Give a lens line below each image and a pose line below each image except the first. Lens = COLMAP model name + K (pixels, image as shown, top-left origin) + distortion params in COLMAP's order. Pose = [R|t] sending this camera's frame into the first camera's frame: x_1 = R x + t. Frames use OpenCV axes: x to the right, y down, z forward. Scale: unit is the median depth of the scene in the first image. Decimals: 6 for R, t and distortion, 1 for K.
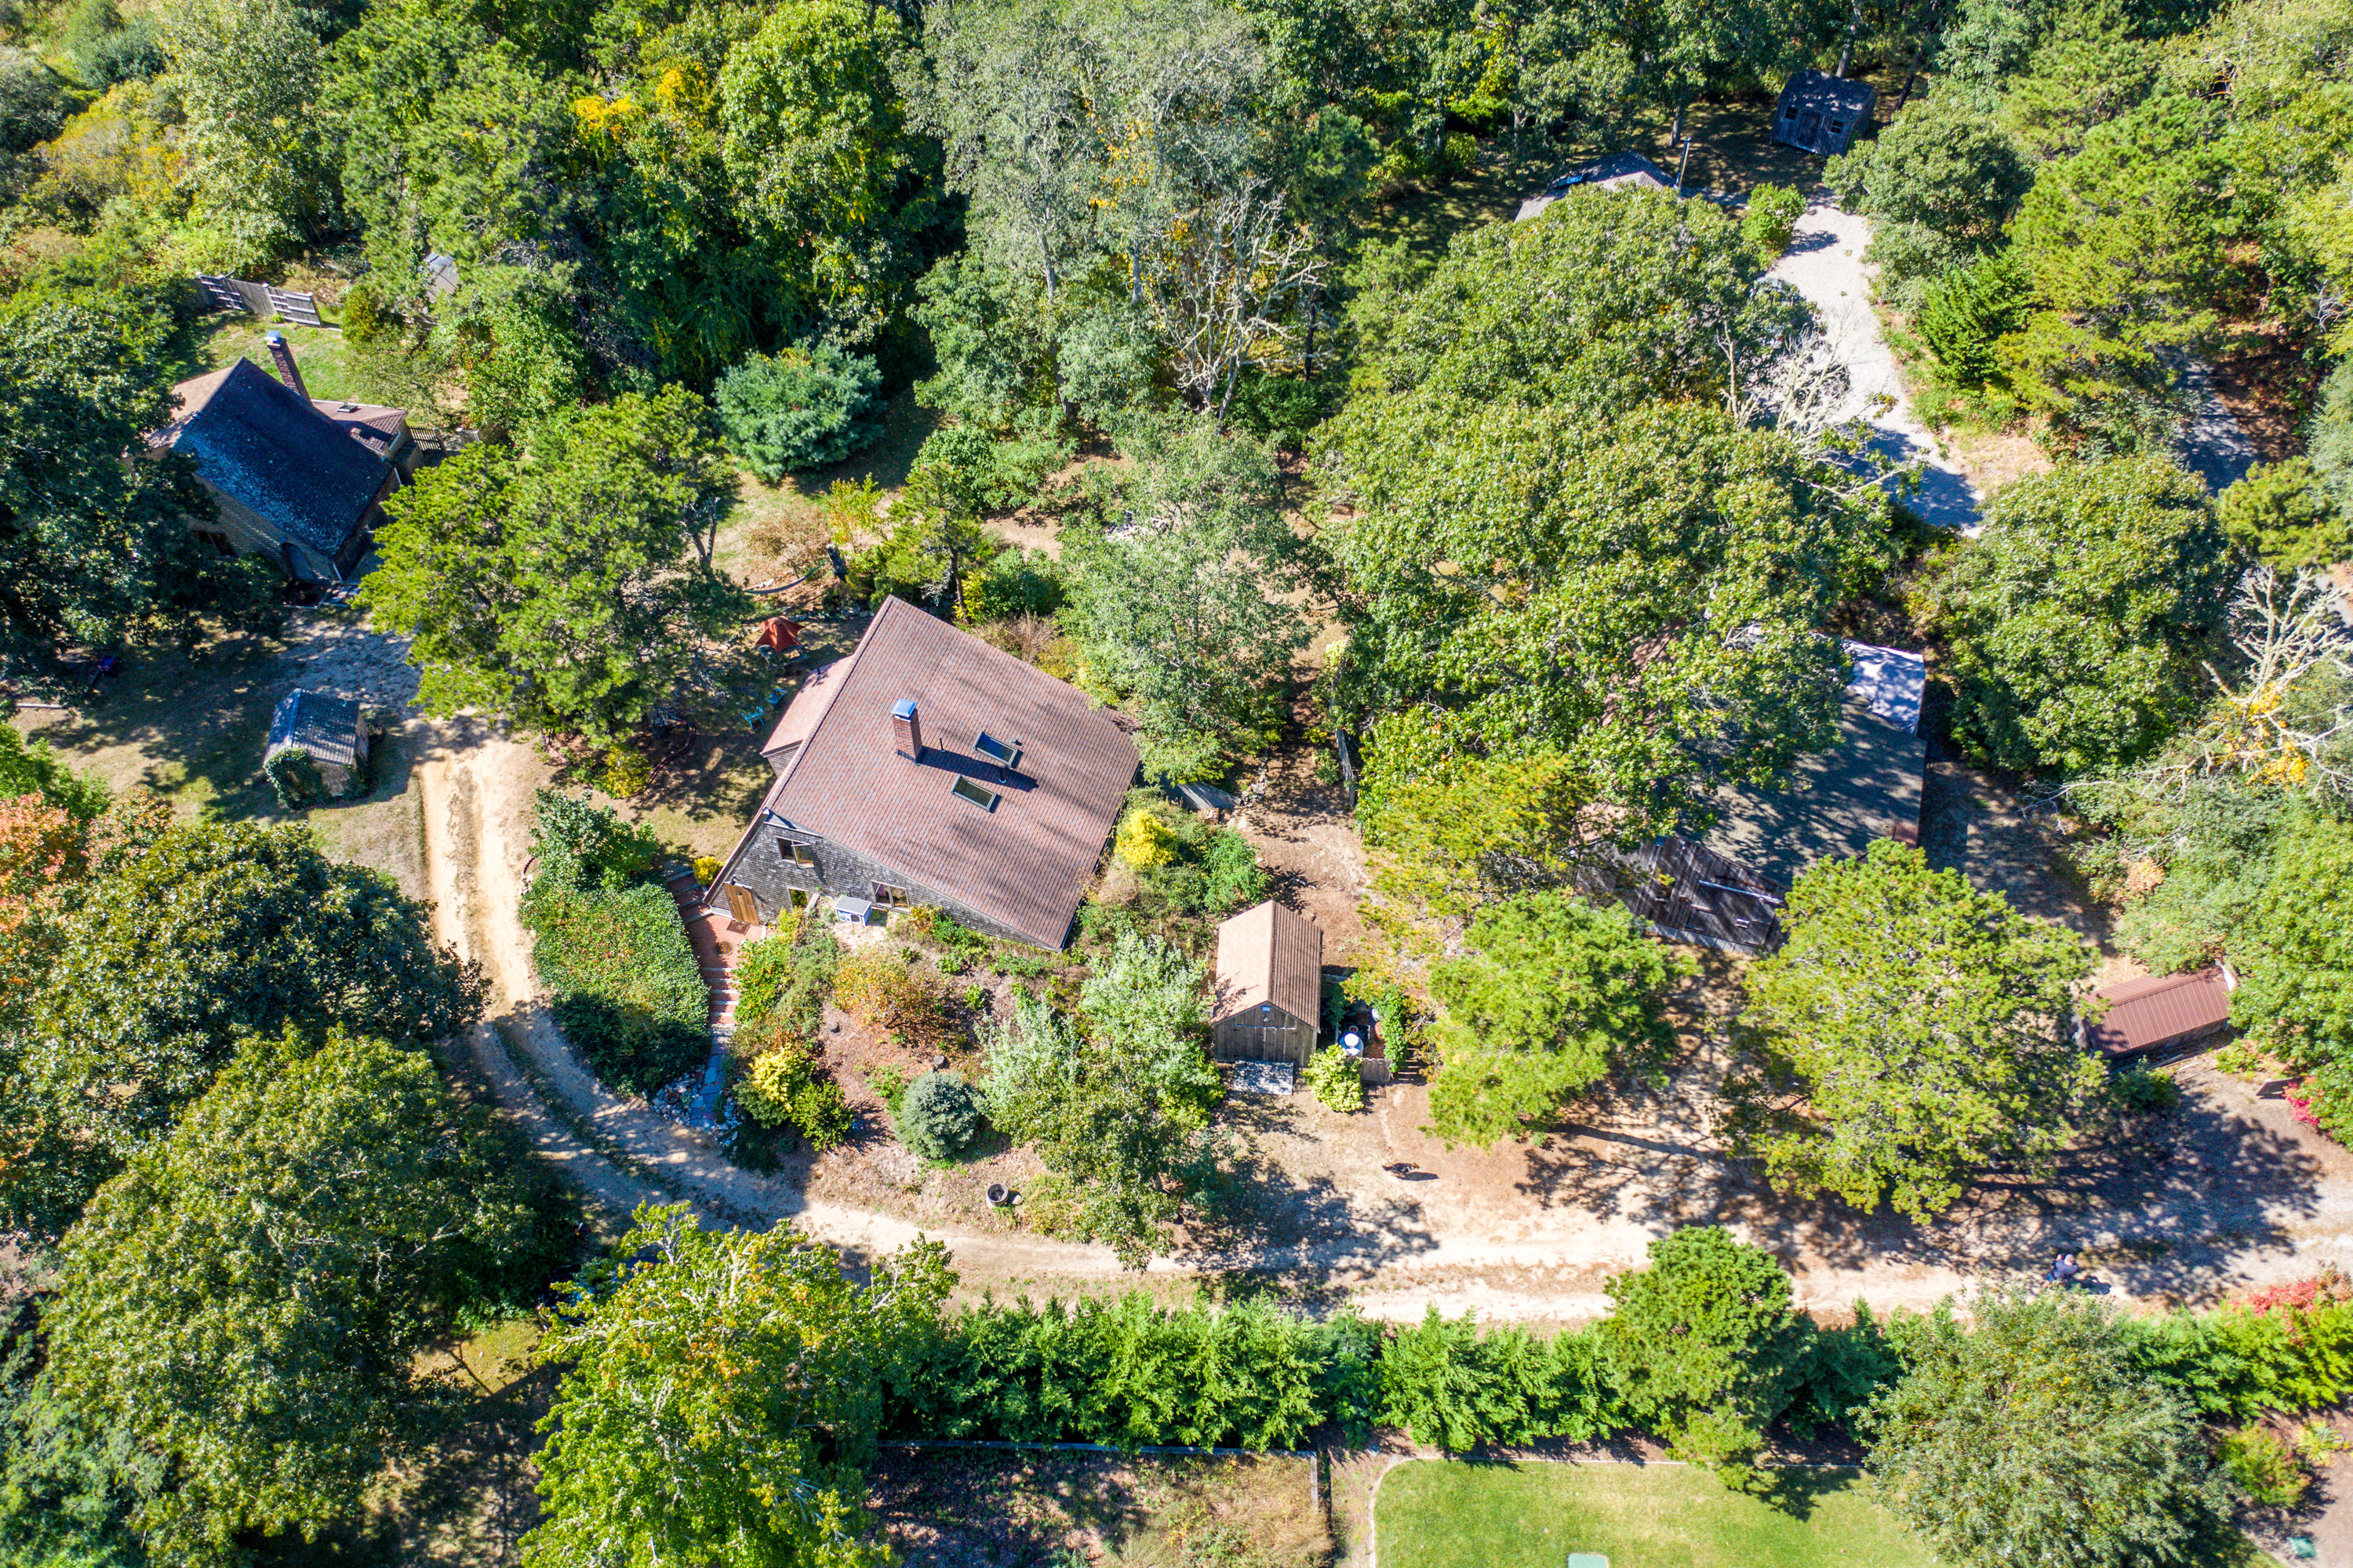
lens RADIAL K [[1904.5, 0, 1179.6], [0, 1904.5, 785.2], [0, 0, 1]] dist [0.003427, 0.000099]
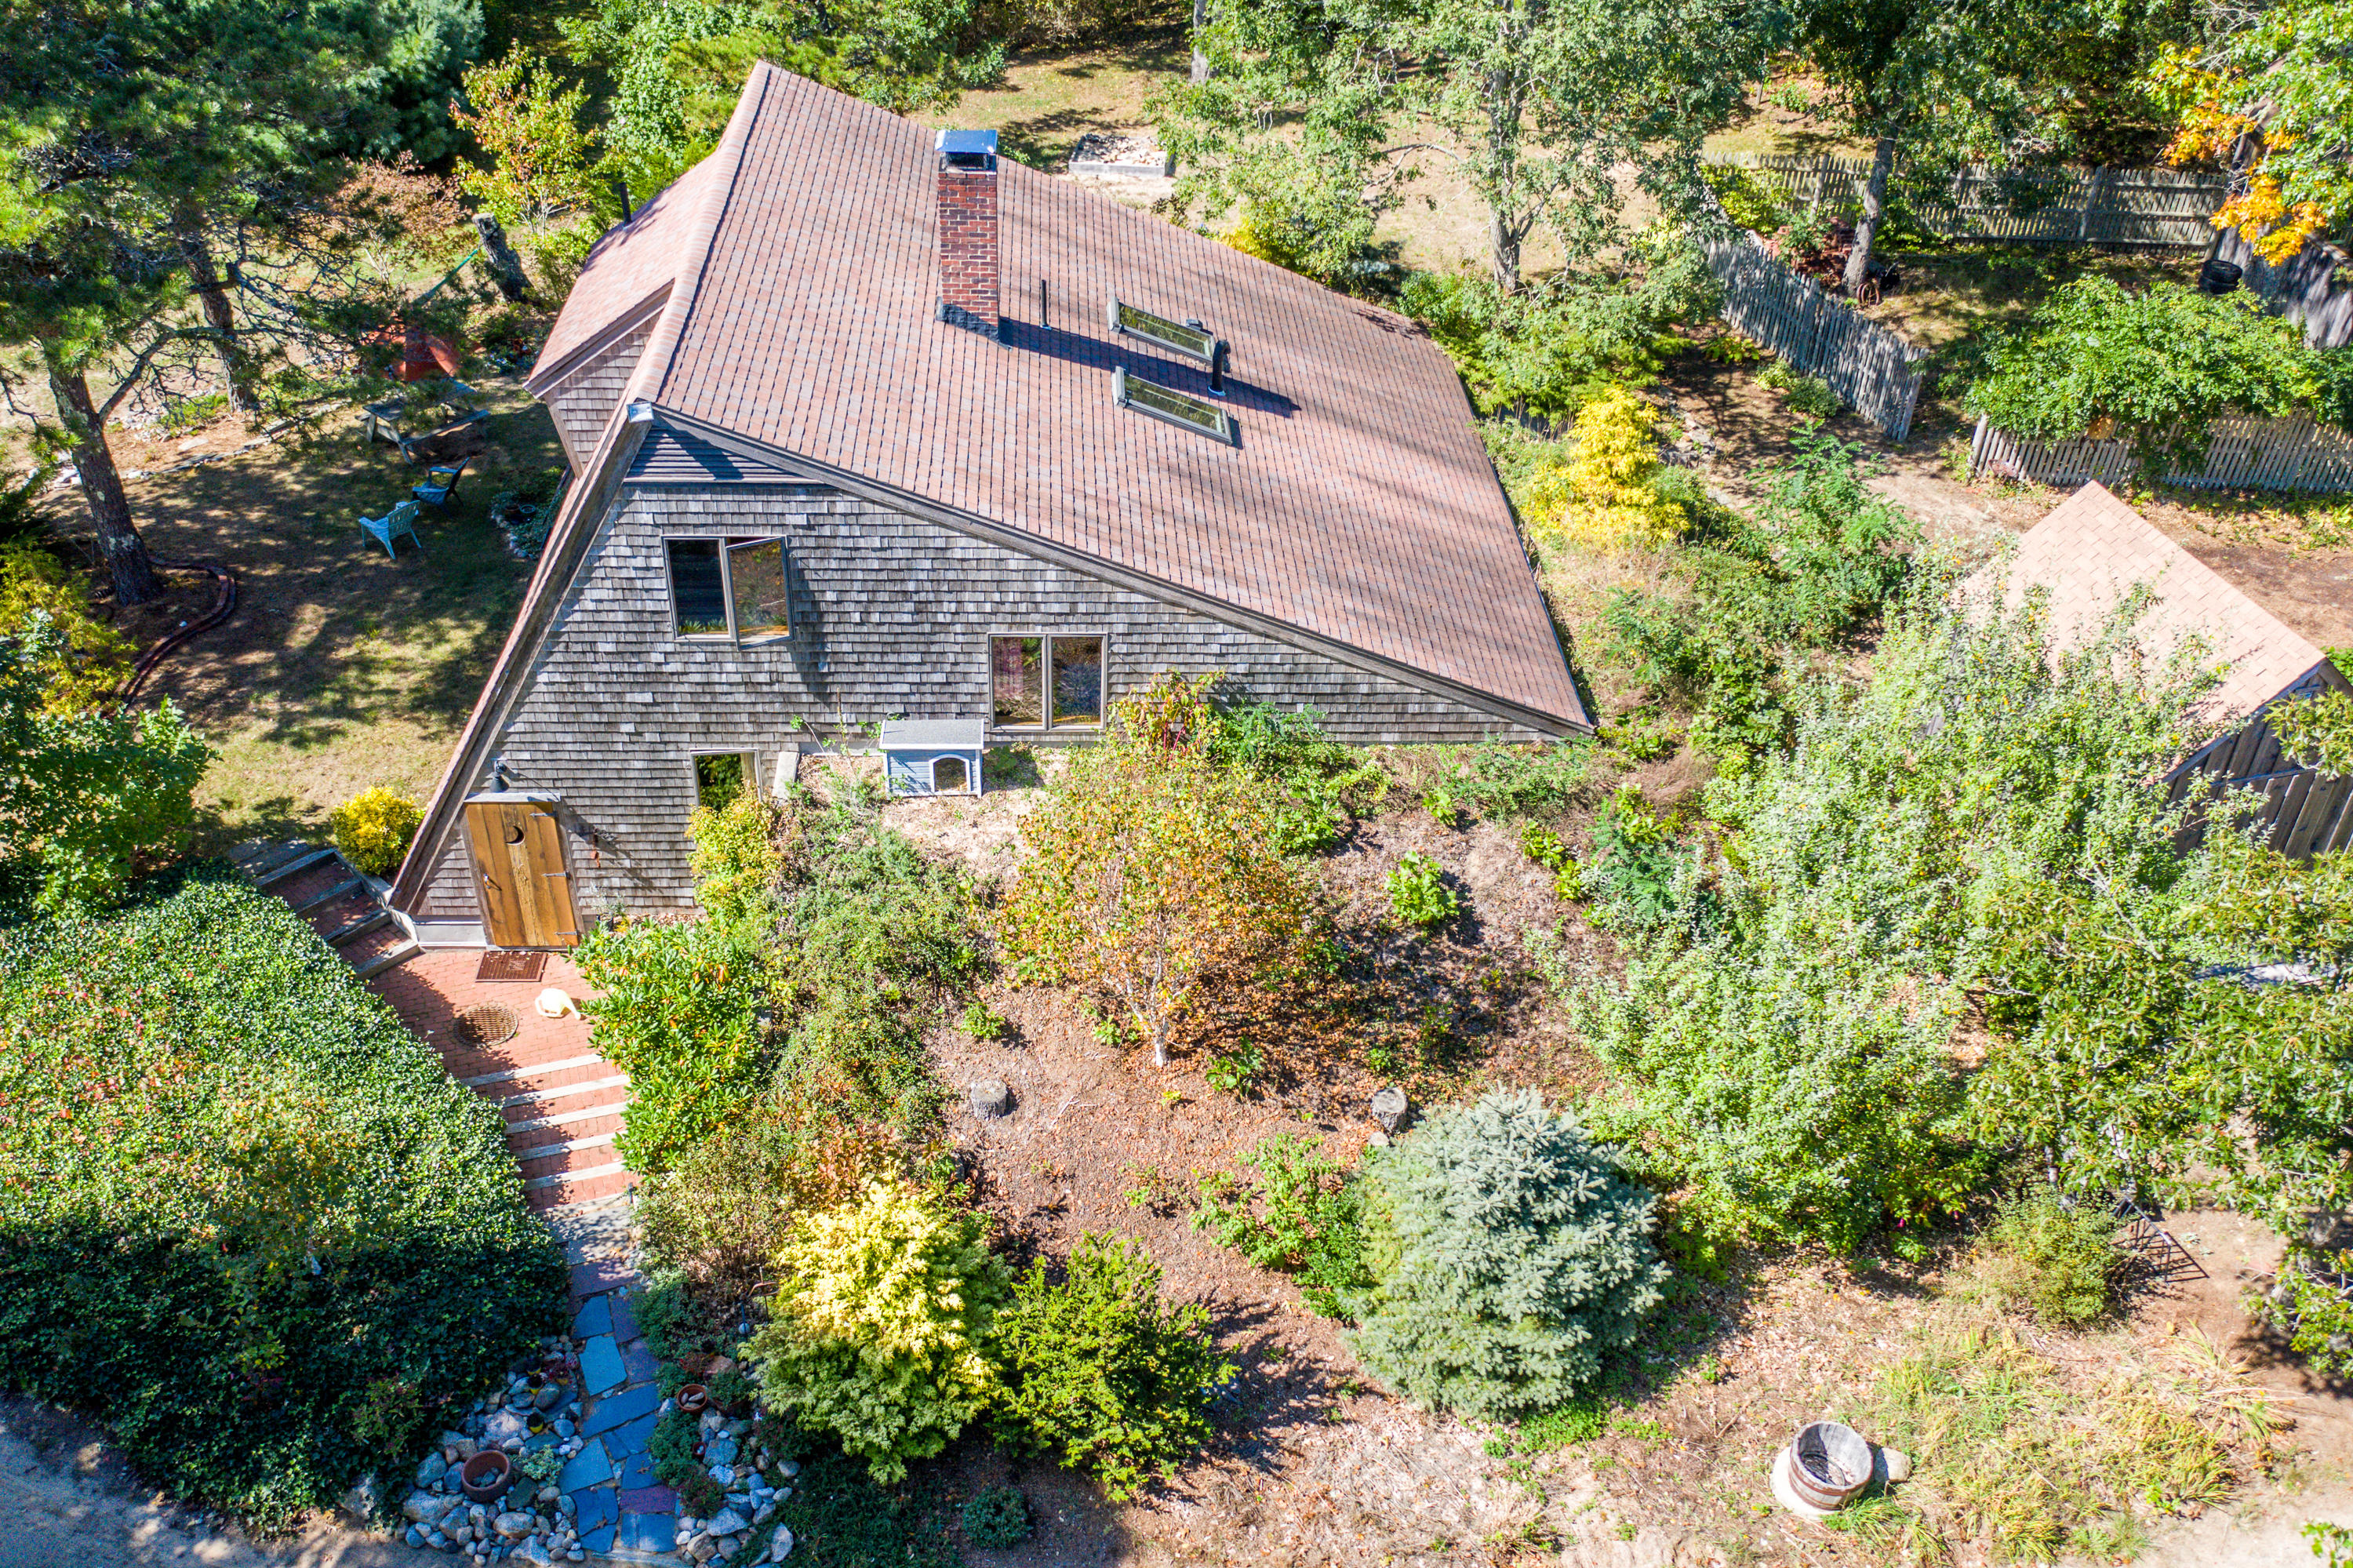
lens RADIAL K [[2032.3, 0, 1171.4], [0, 2032.3, 782.2], [0, 0, 1]] dist [-0.020622, -0.001768]
pose [[0.938613, -0.172113, 0.298970, -0.230855], [0.233163, 0.955236, -0.182095, 0.137693], [-0.254246, 0.240626, 0.936727, 0.659130]]
